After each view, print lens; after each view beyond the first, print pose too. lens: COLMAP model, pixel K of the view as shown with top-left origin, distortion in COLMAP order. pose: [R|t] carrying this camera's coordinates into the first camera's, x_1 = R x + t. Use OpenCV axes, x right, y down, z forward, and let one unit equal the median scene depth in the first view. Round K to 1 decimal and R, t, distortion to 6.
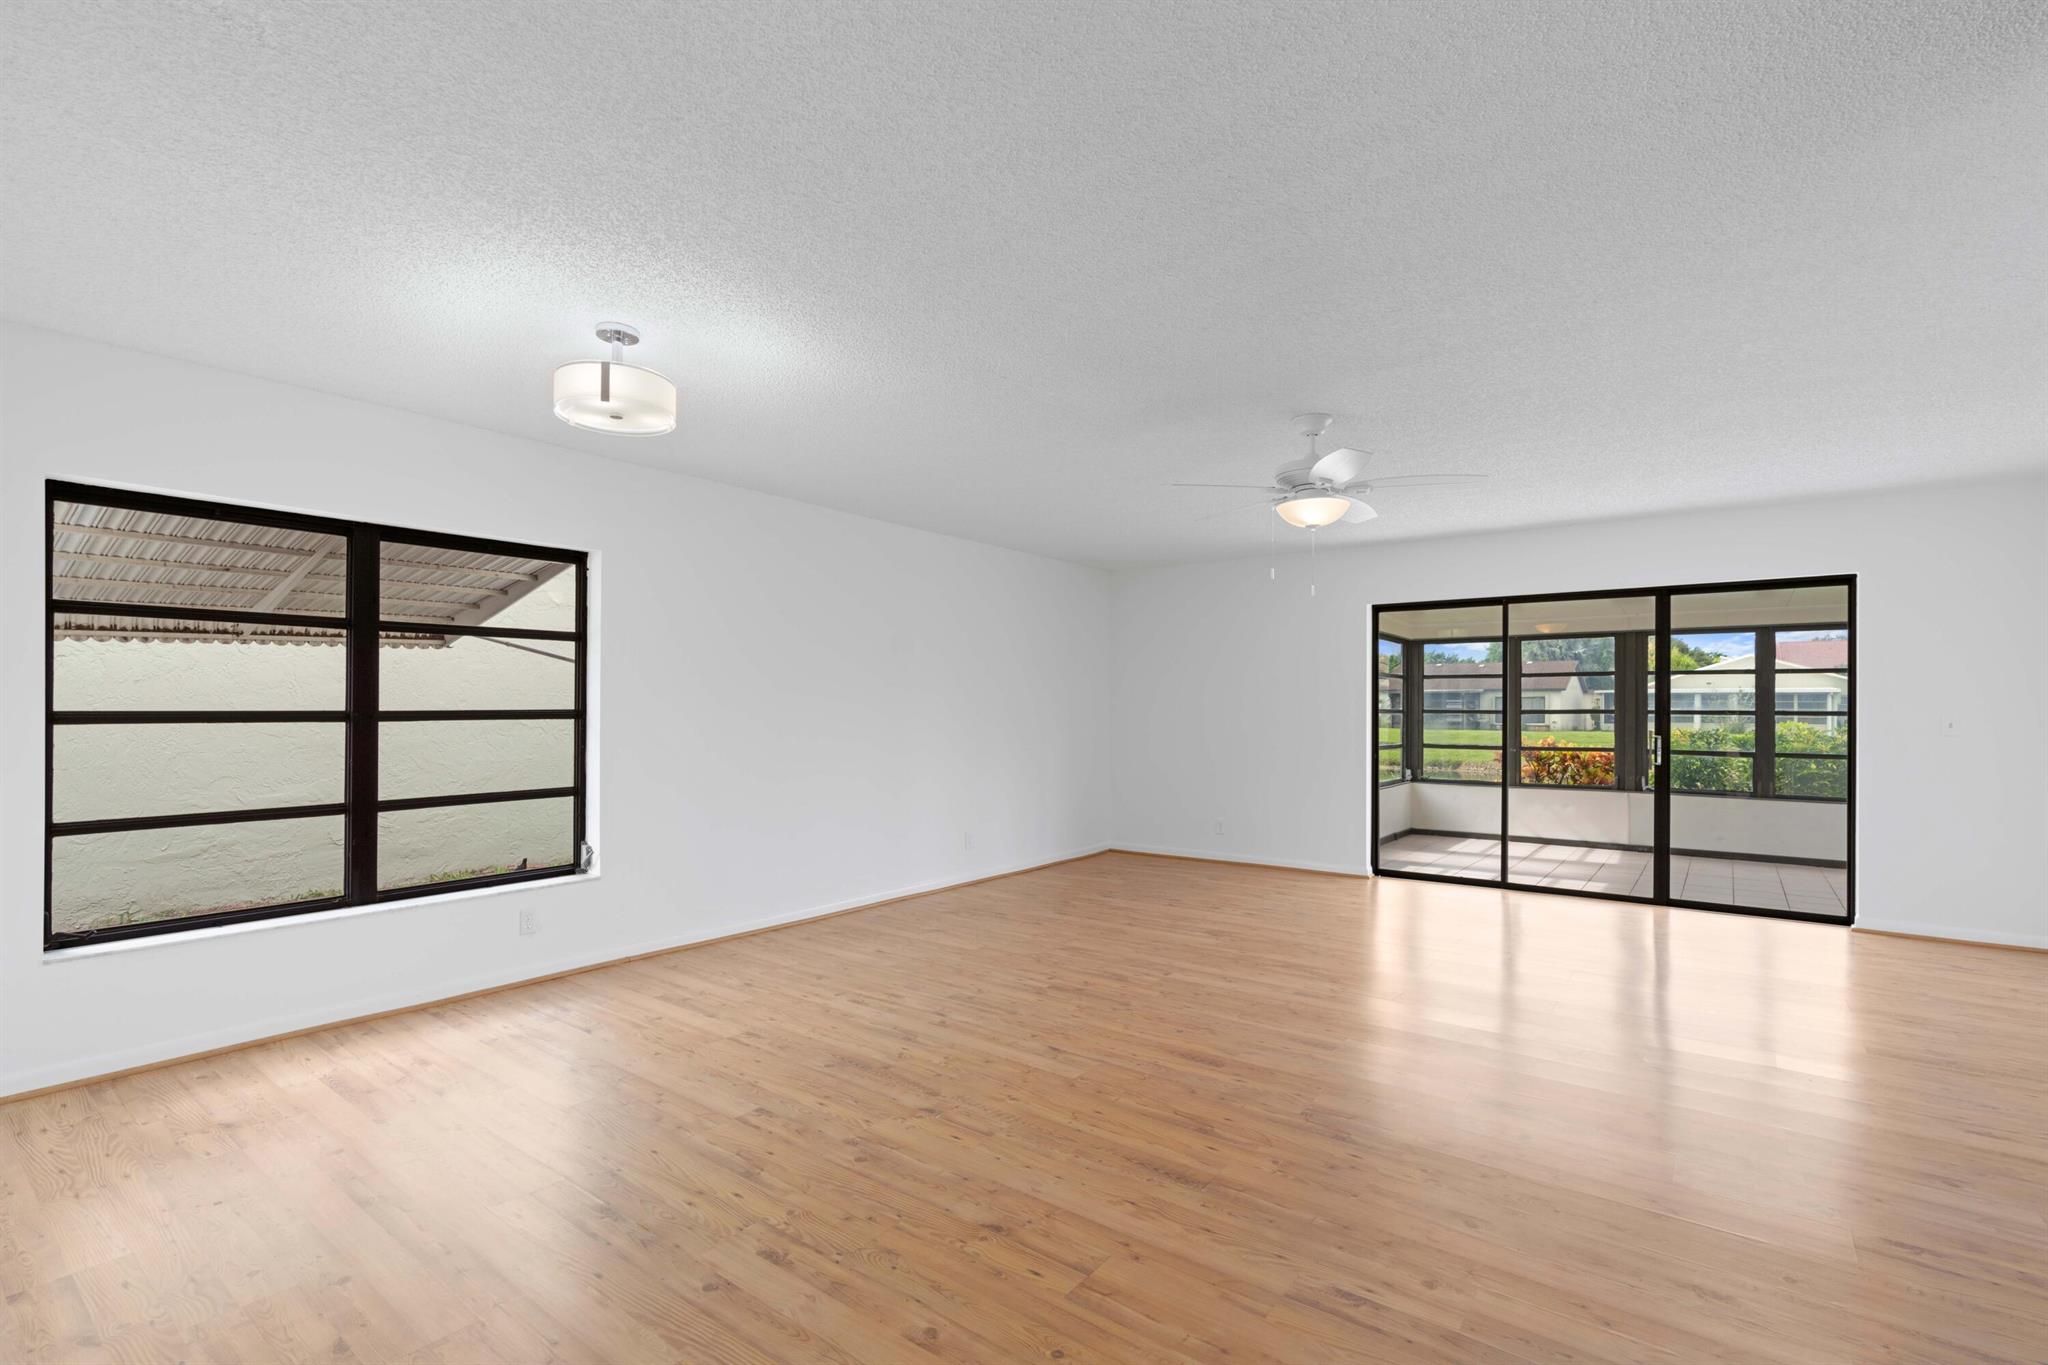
lens RADIAL K [[920.9, 0, 1029.2], [0, 920.9, 710.9], [0, 0, 1]] dist [-0.002857, 0.000180]
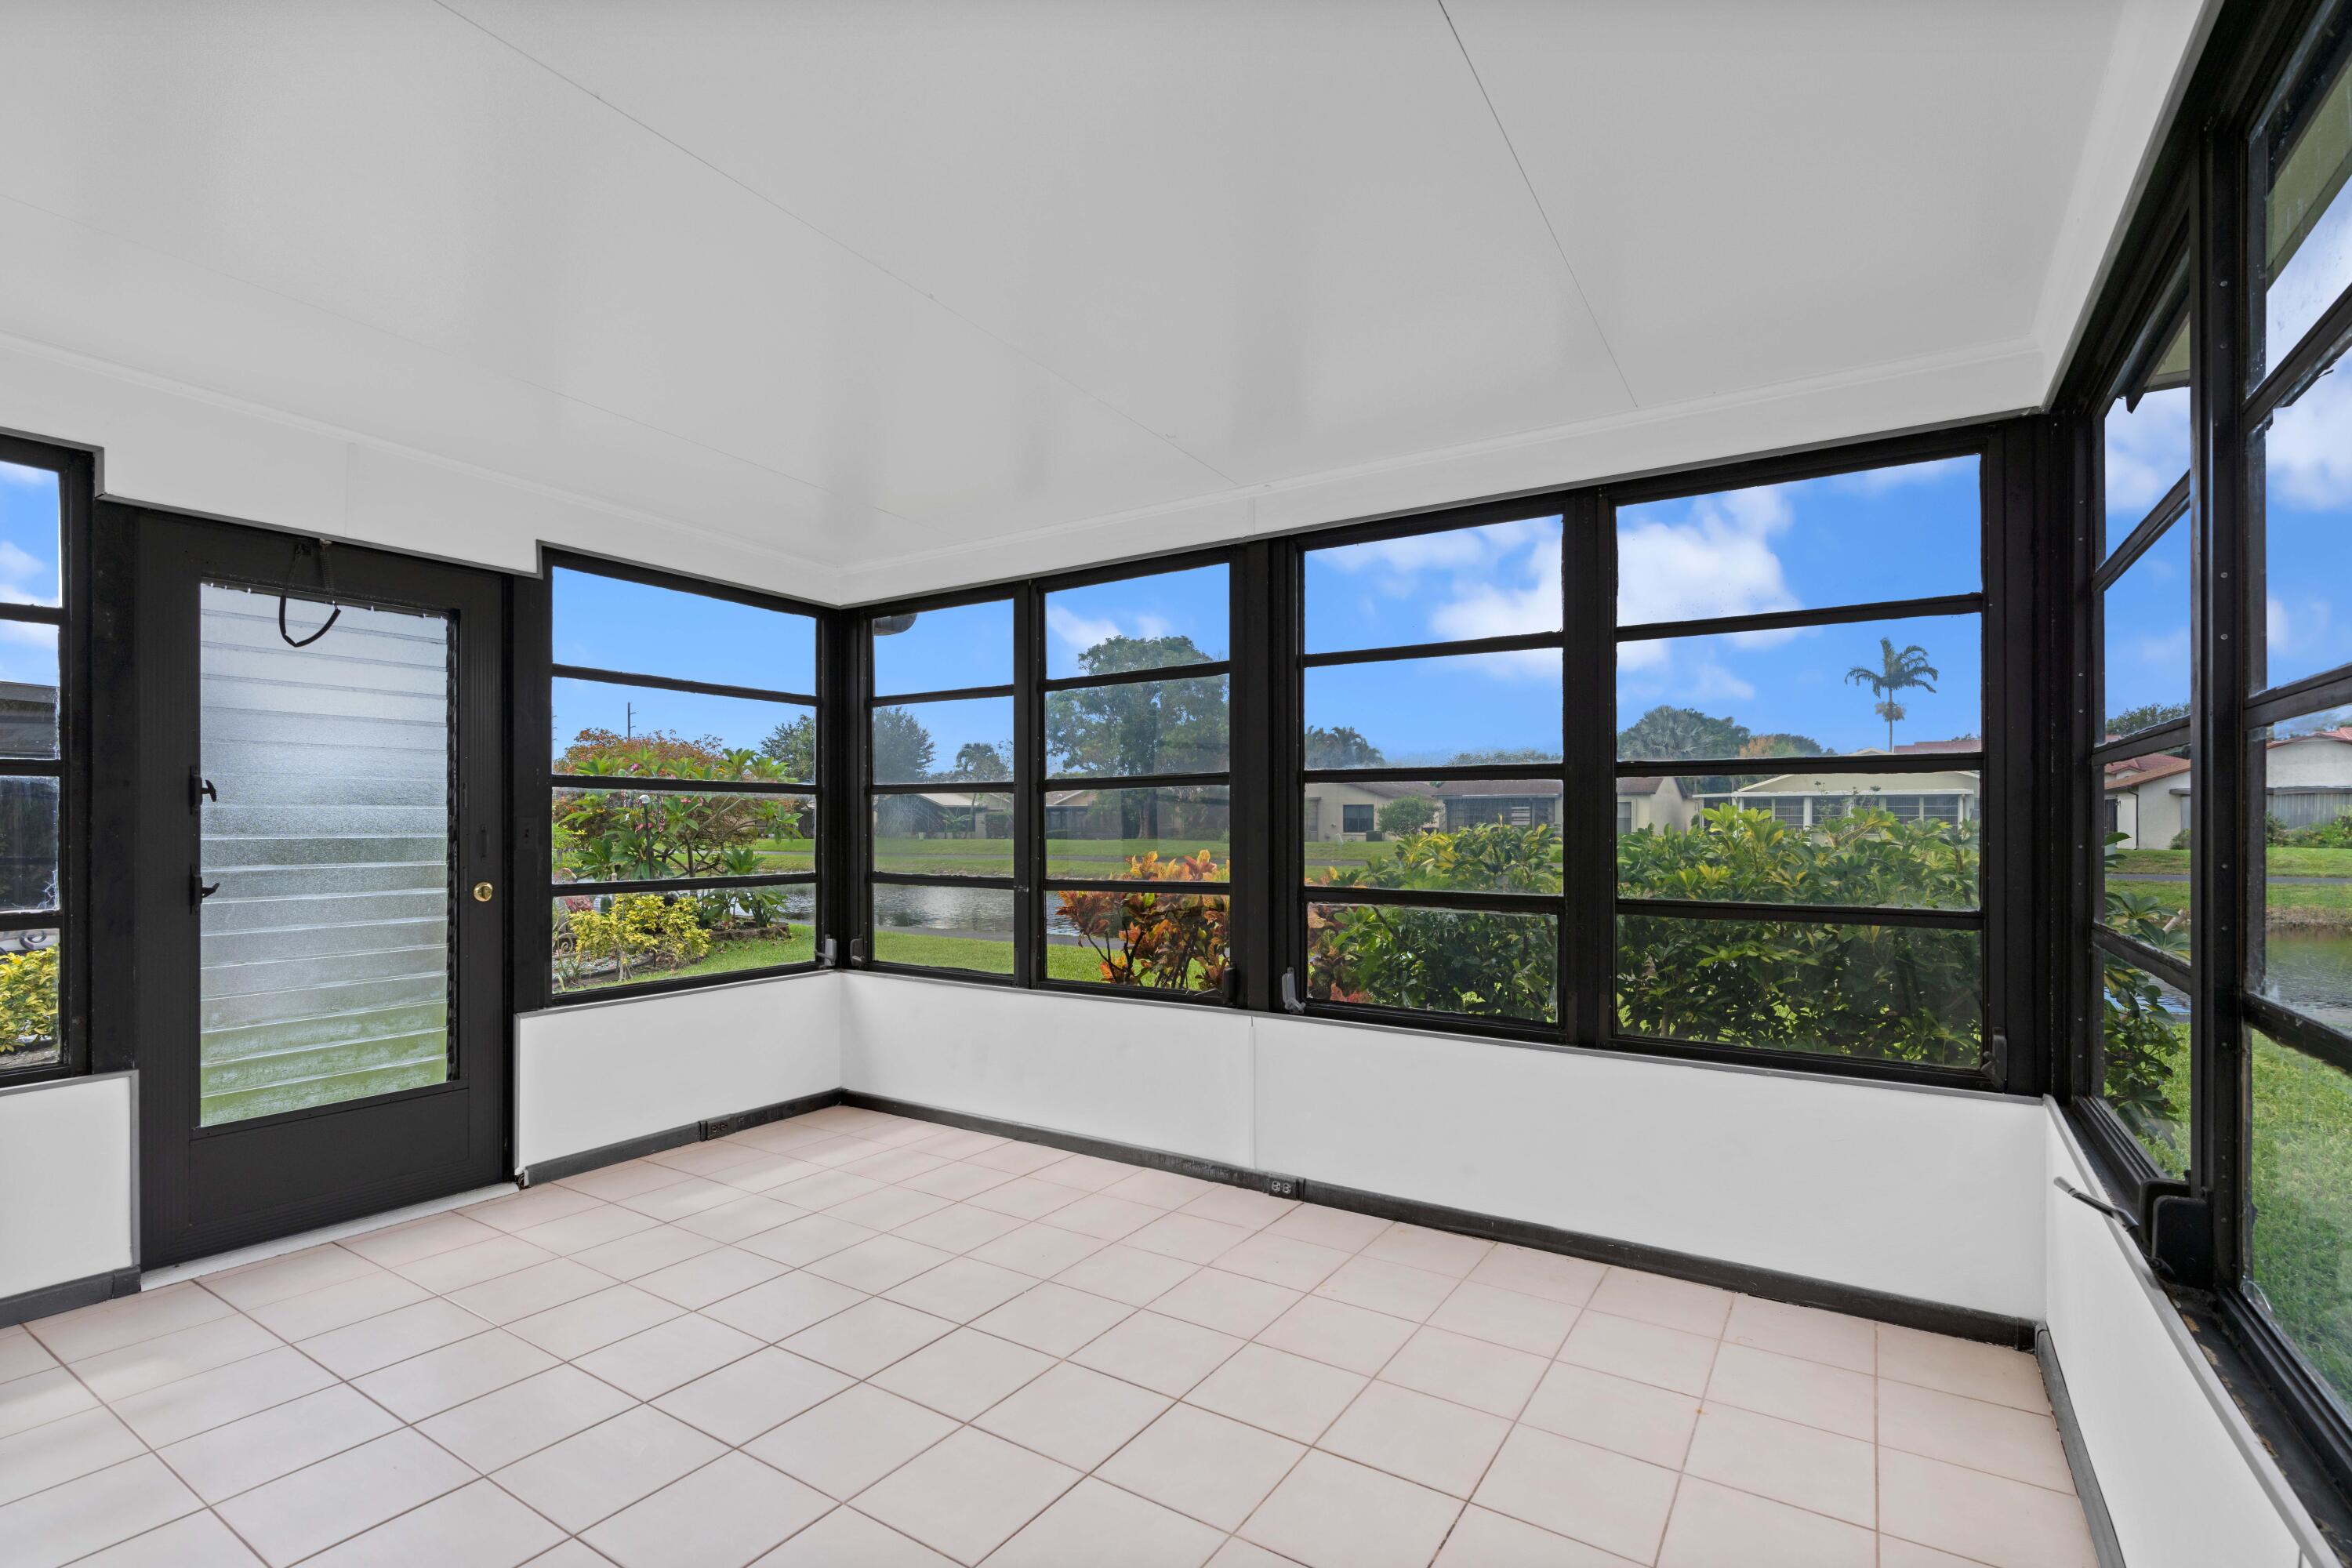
lens RADIAL K [[1057.6, 0, 1182.0], [0, 1057.6, 816.7], [0, 0, 1]] dist [-0.002857, 0.000180]
pose [[0.997338, -0.004985, 0.072752, 1.085039], [0.005596, 0.999951, -0.008194, 0.033788], [-0.072708, 0.008579, 0.997316, 1.112465]]
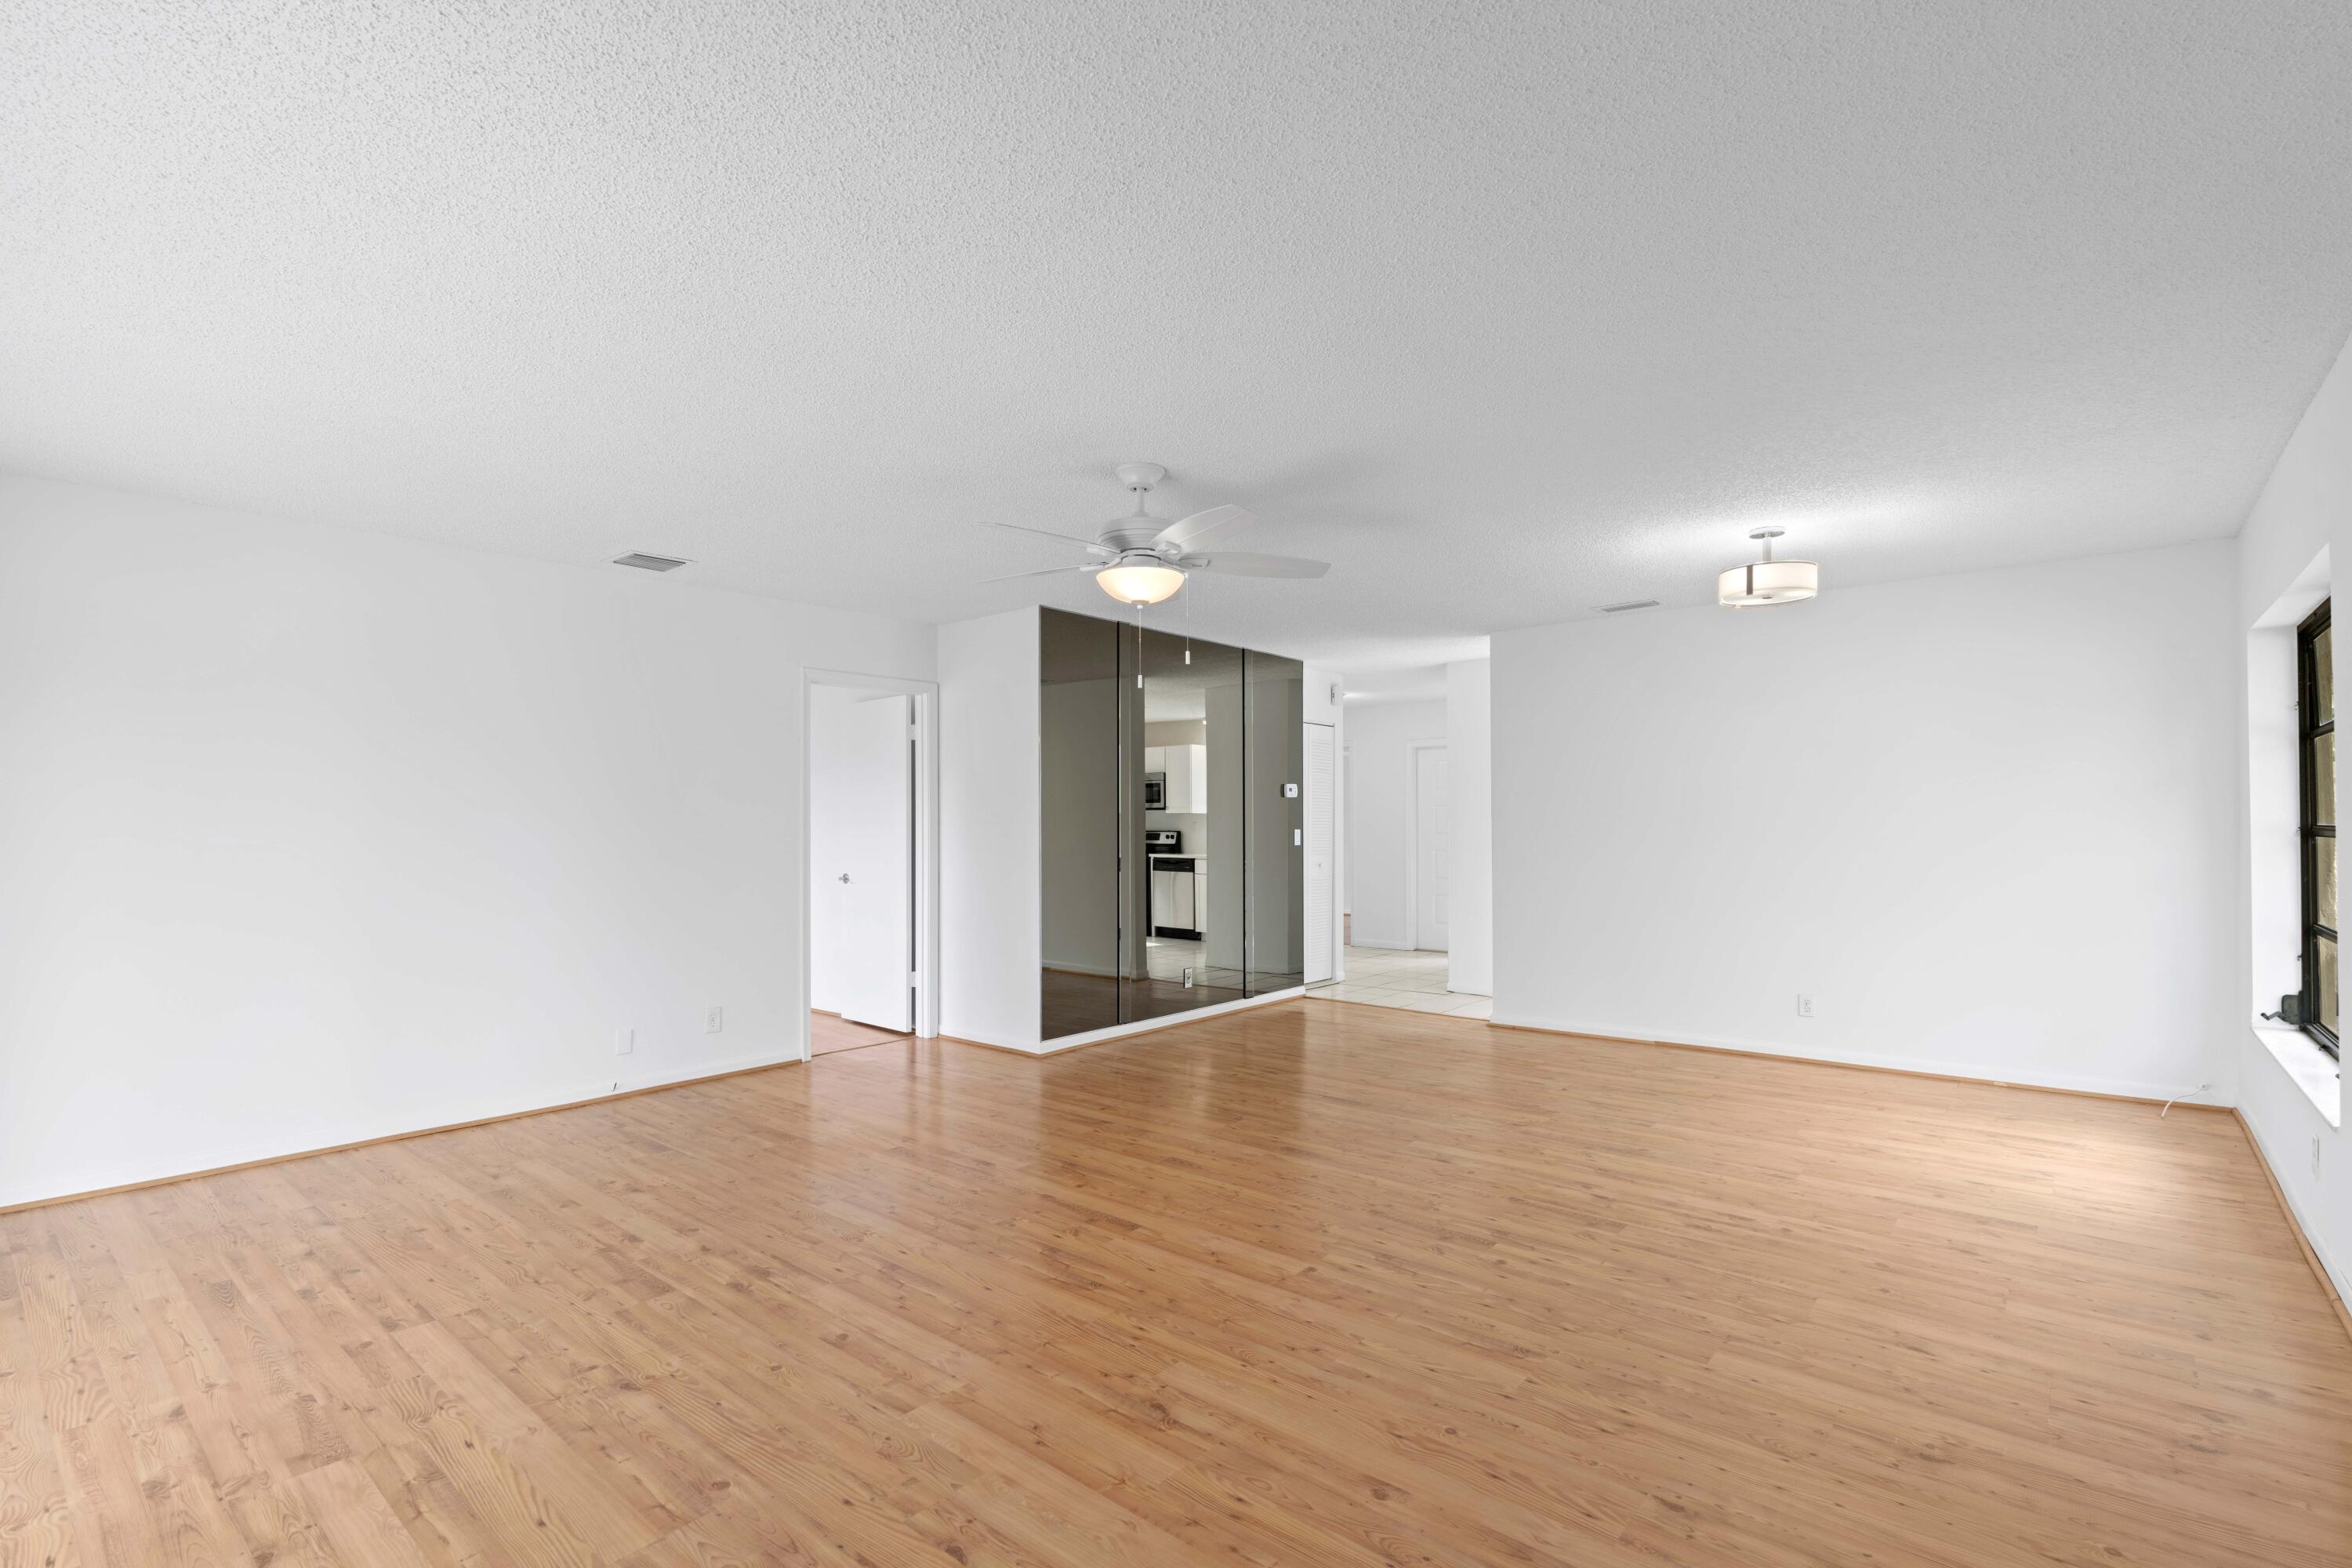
lens RADIAL K [[1057.6, 0, 1182.0], [0, 1057.6, 816.7], [0, 0, 1]] dist [-0.002857, 0.000180]
pose [[-0.998521, 0.003867, 0.054227, 0.171537], [0.003650, 0.999985, -0.004105, -0.005869], [-0.054242, -0.003901, -0.998520, 1.494148]]
